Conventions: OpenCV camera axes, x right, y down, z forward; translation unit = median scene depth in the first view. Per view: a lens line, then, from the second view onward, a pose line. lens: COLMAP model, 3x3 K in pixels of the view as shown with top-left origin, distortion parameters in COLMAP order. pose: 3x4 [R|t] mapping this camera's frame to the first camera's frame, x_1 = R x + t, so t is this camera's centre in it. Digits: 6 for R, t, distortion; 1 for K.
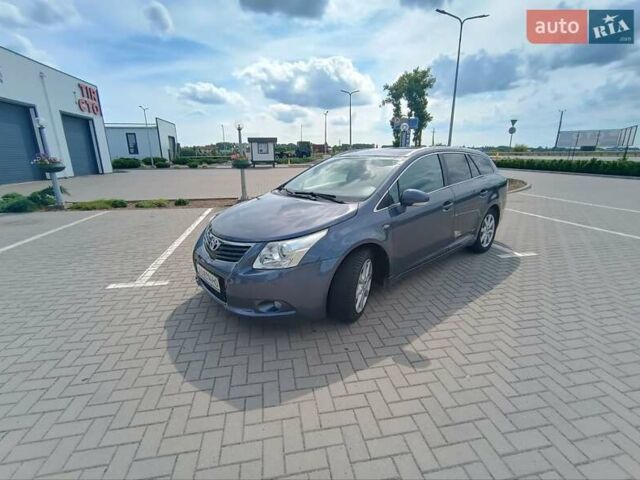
lens RADIAL K [[297.1, 0, 321.6], [0, 297.1, 238.4], [0, 0, 1]] dist [-0.001511, 0.000040]
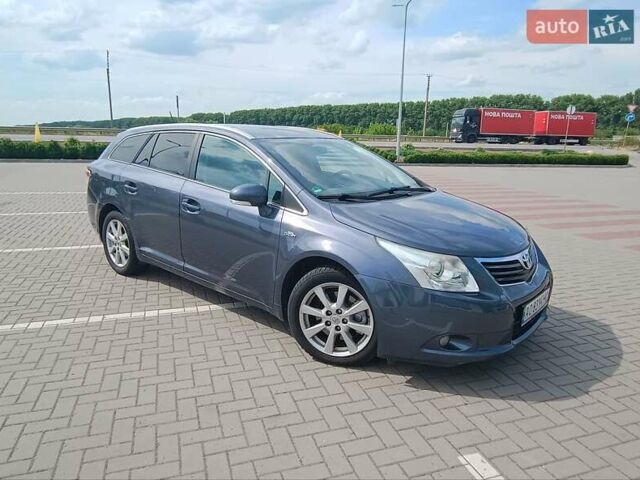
lens RADIAL K [[466.0, 0, 322.5], [0, 466.0, 241.0], [0, 0, 1]] dist [-0.004215, 0.003323]
pose [[-0.143042, -0.216528, 0.965740, -0.173650], [0.248779, 0.936579, 0.246838, -0.054343], [-0.957939, 0.275565, -0.080102, 0.195605]]
